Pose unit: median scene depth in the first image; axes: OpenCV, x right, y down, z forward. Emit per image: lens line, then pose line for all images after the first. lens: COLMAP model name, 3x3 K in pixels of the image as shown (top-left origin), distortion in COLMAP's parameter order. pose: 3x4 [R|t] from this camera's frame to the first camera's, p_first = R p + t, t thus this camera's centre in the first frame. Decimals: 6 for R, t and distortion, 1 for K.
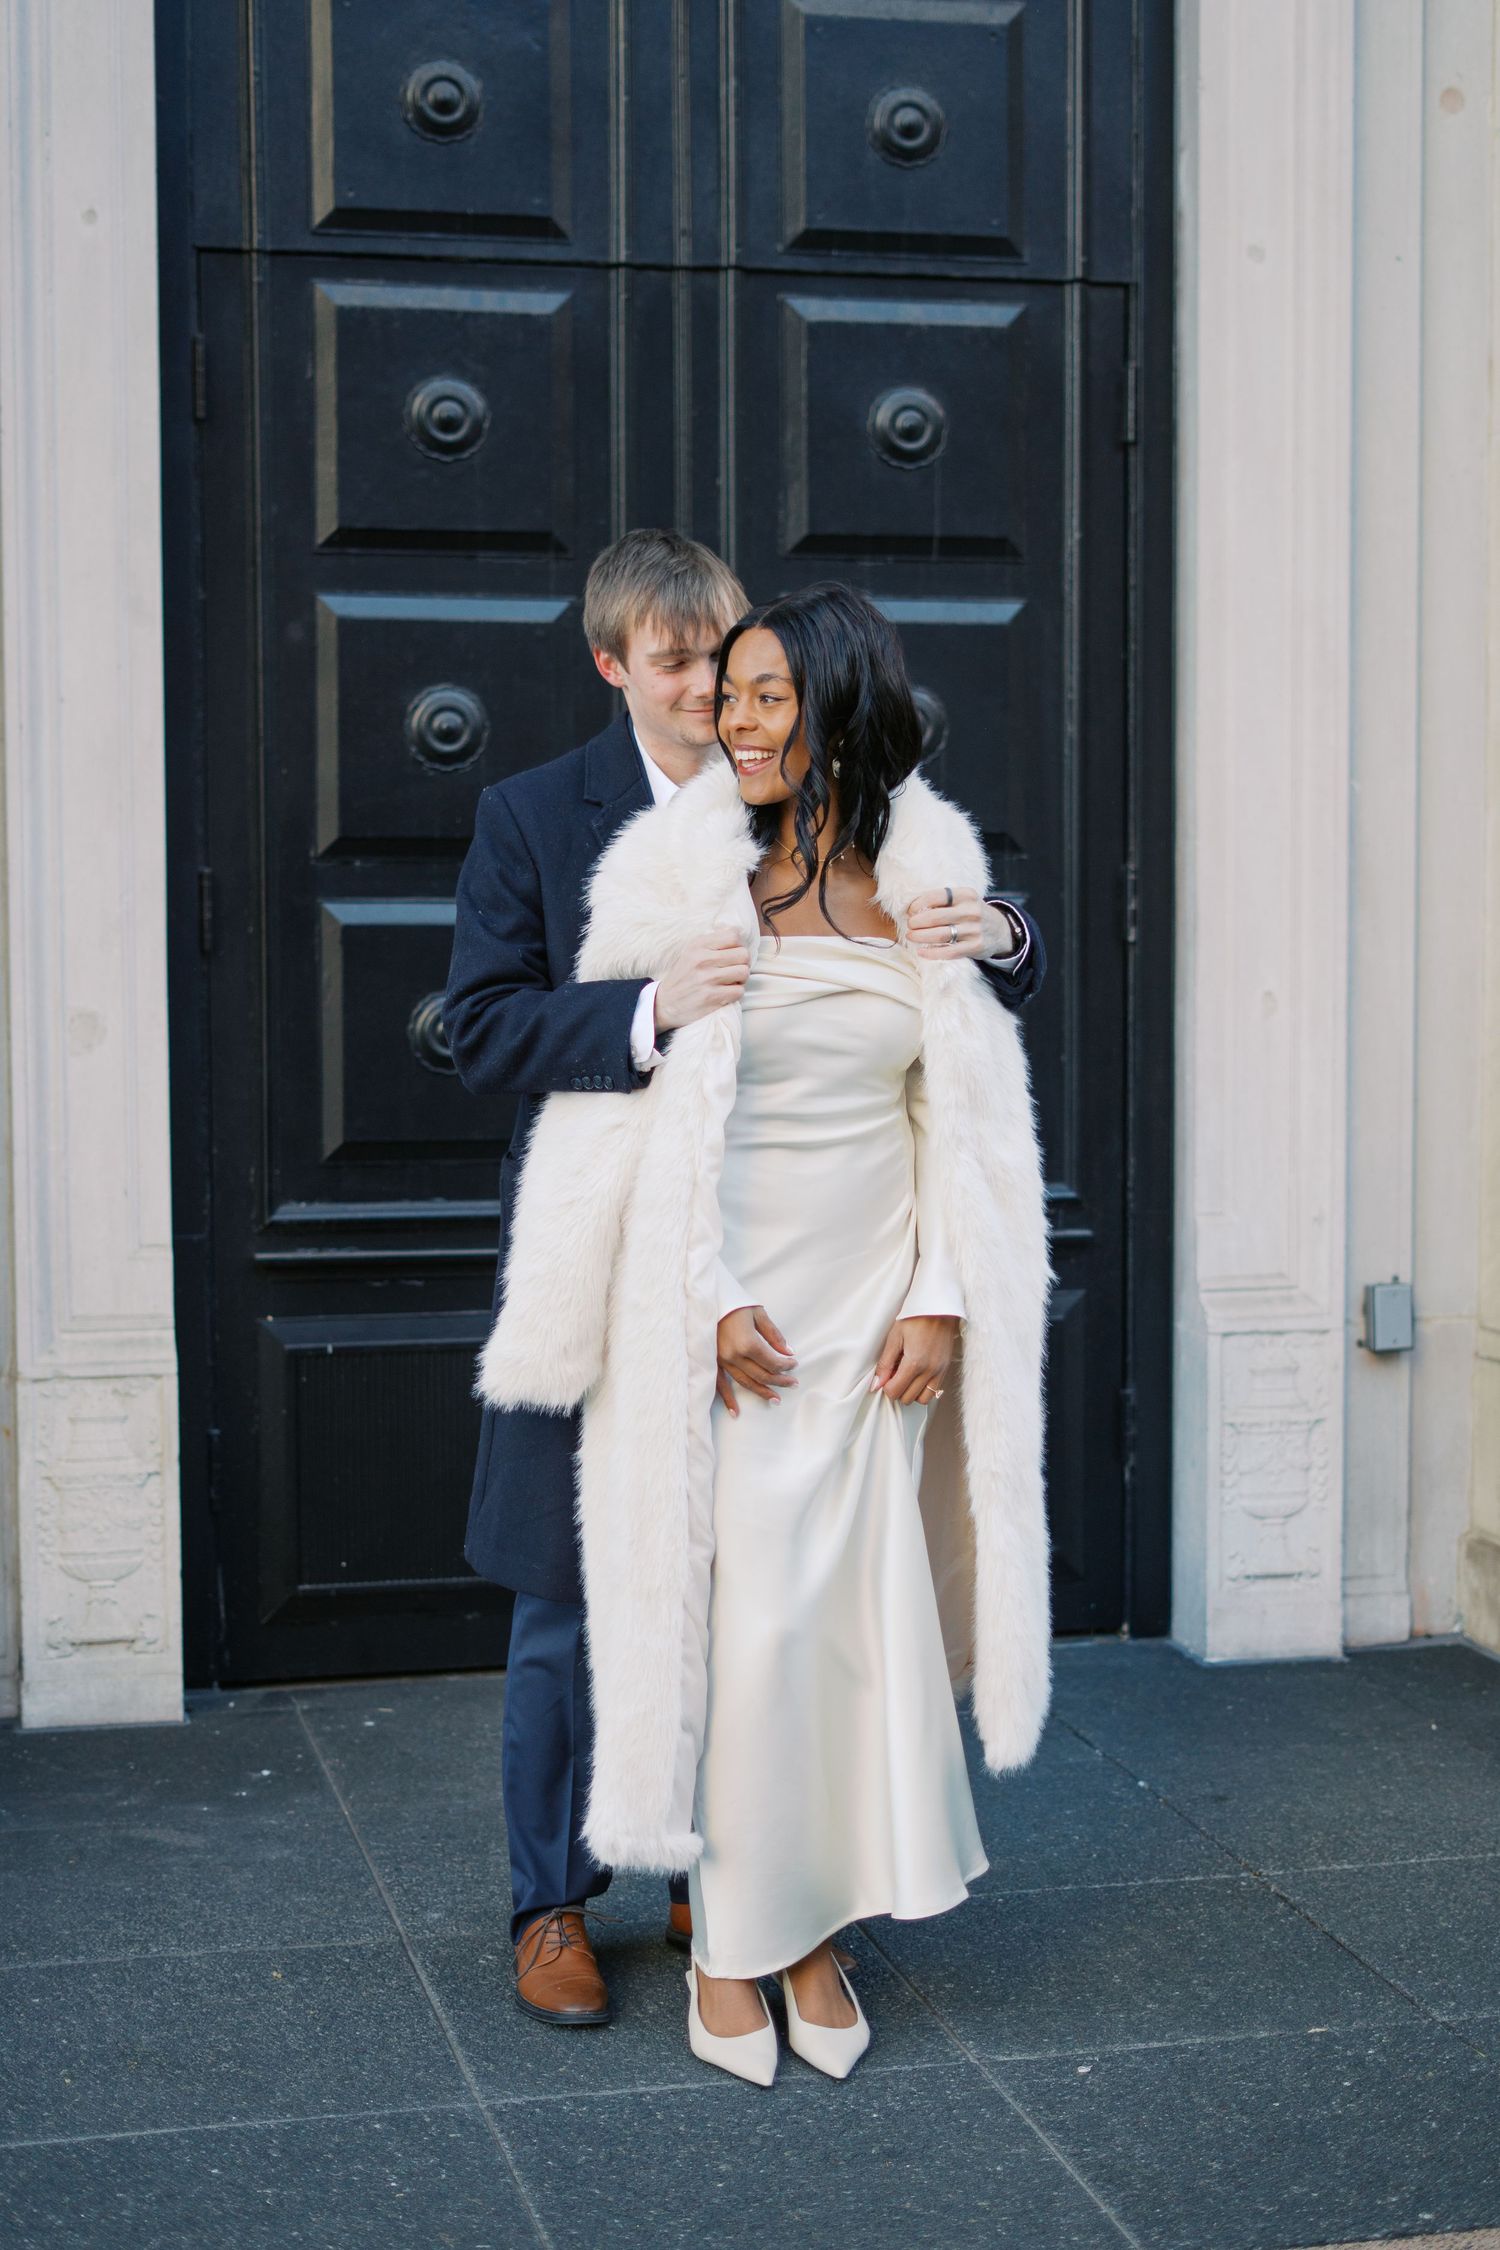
lens RADIAL K [[3455.5, 0, 803.8], [0, 3455.5, 1148.3], [0, 0, 1]] dist [-0.051340, 0.096493]
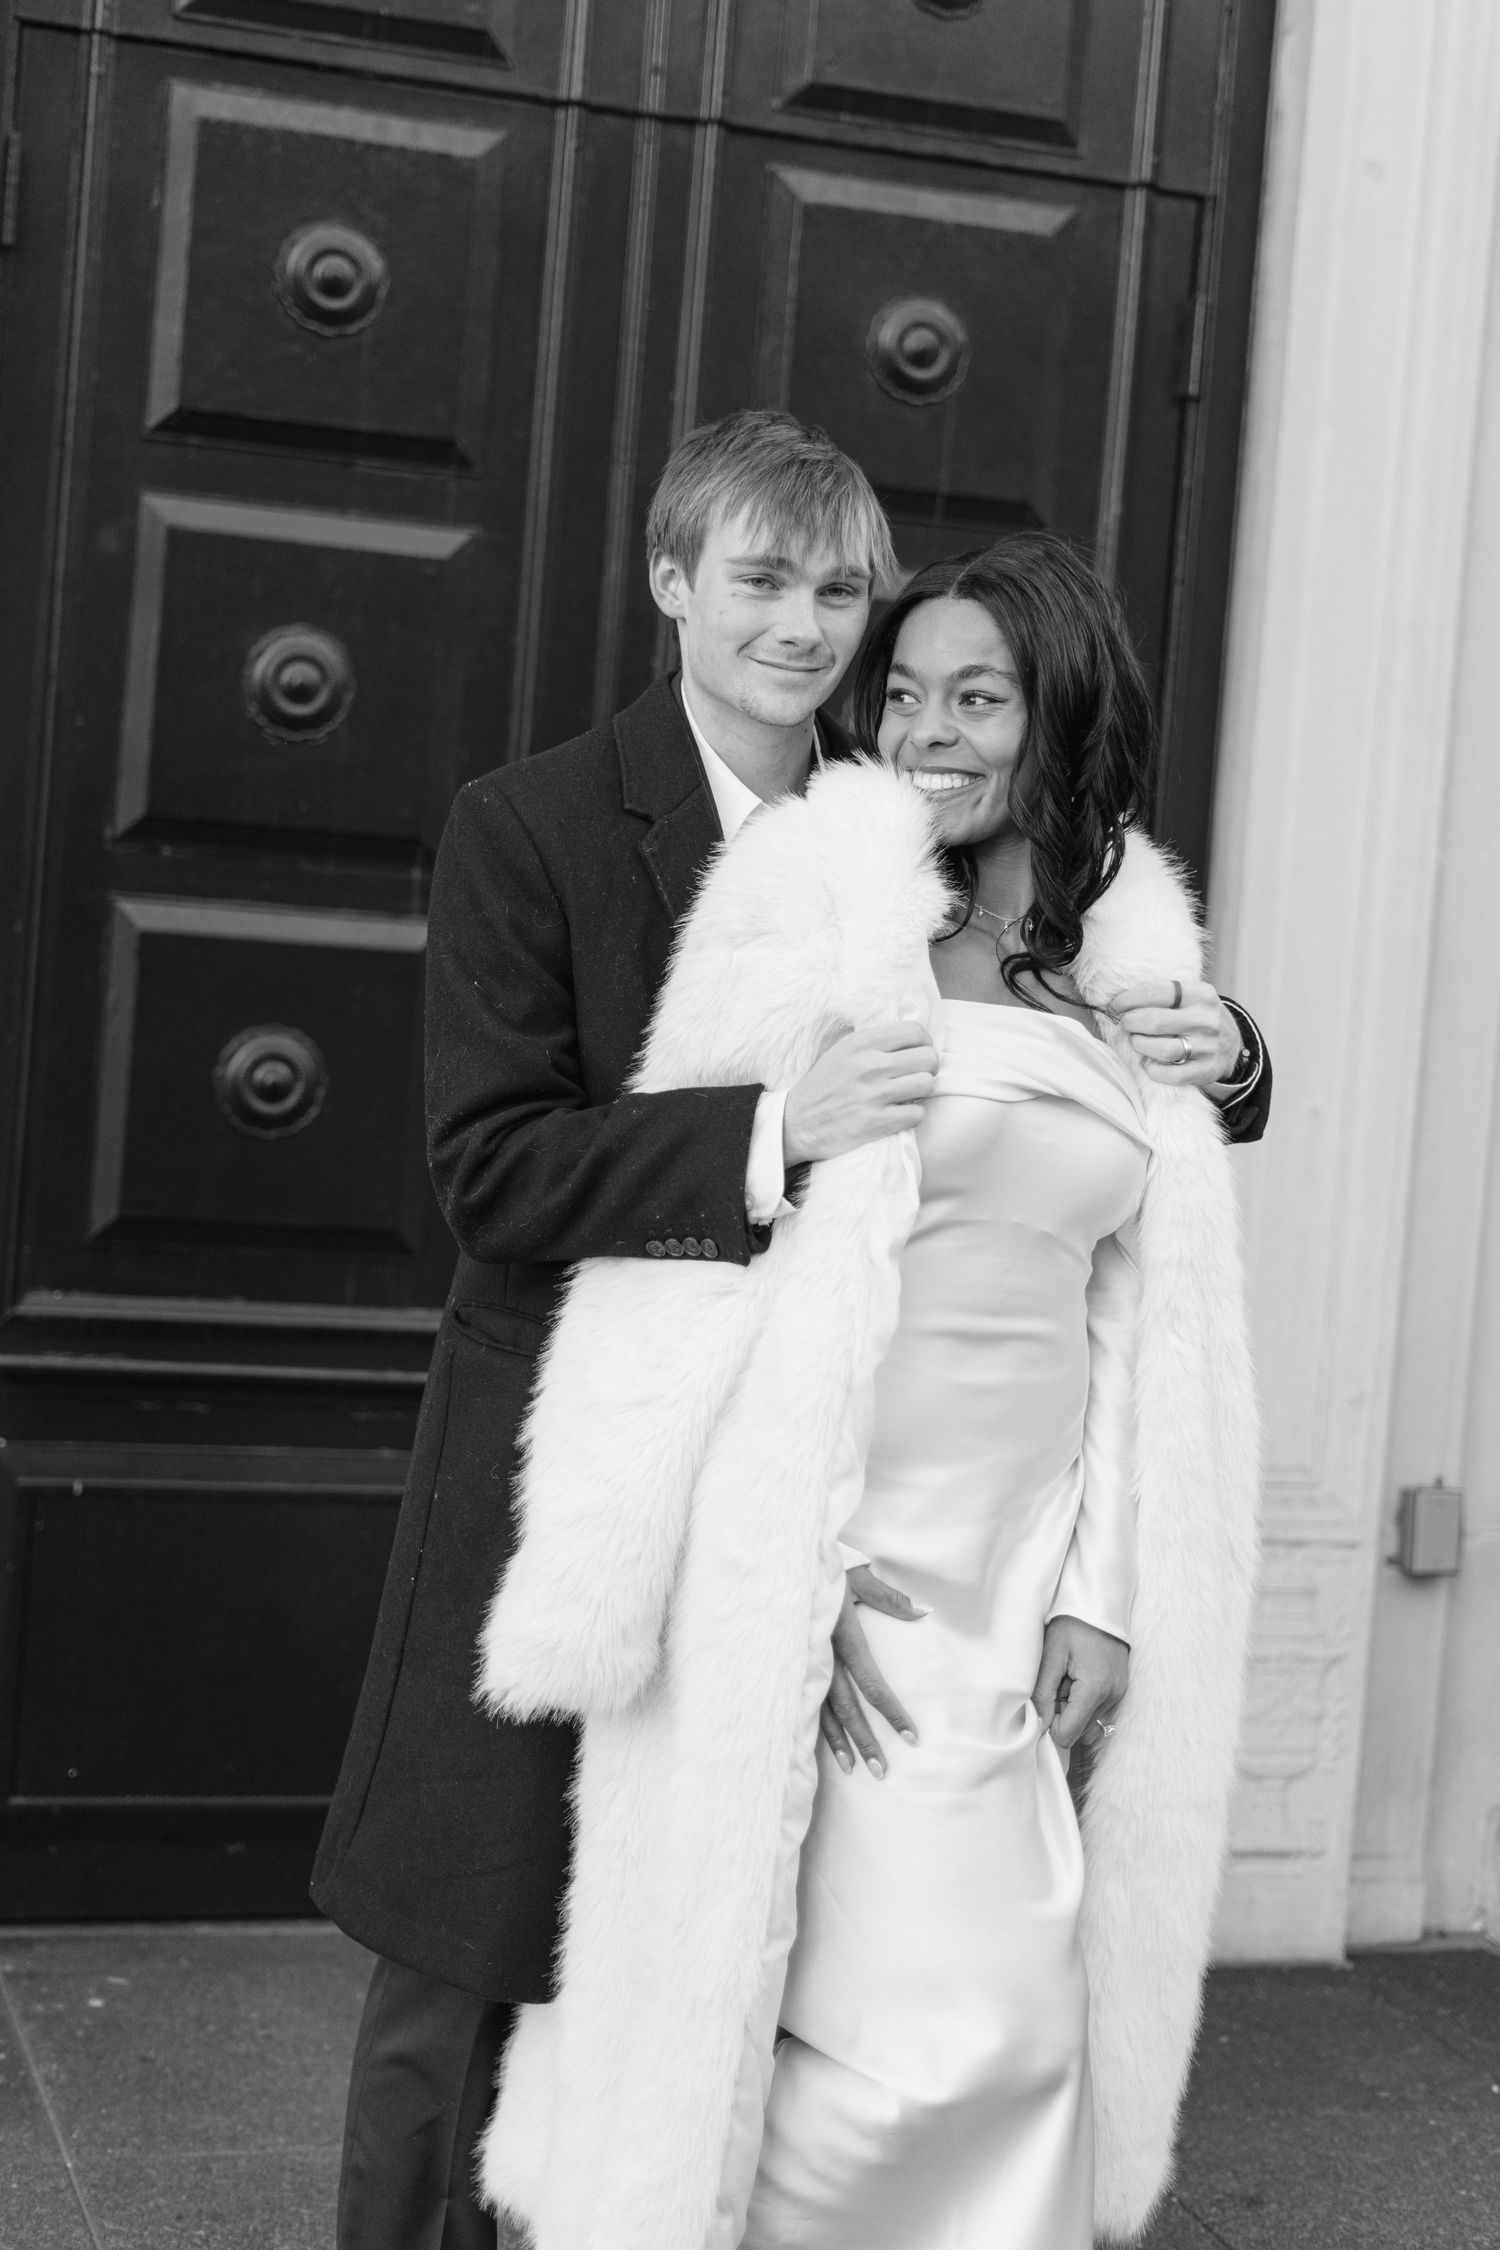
lens RADIAL K [[3548.2, 0, 752.8], [0, 3548.2, 1084.5], [0, 0, 1]] dist [-0.026158, 0.078515]
pose [[0.994236, 0.077390, 0.074203, -0.054731], [-0.075707, 0.996811, -0.025231, -0.021460], [-0.075919, 0.019468, 0.996924, 0.213581]]
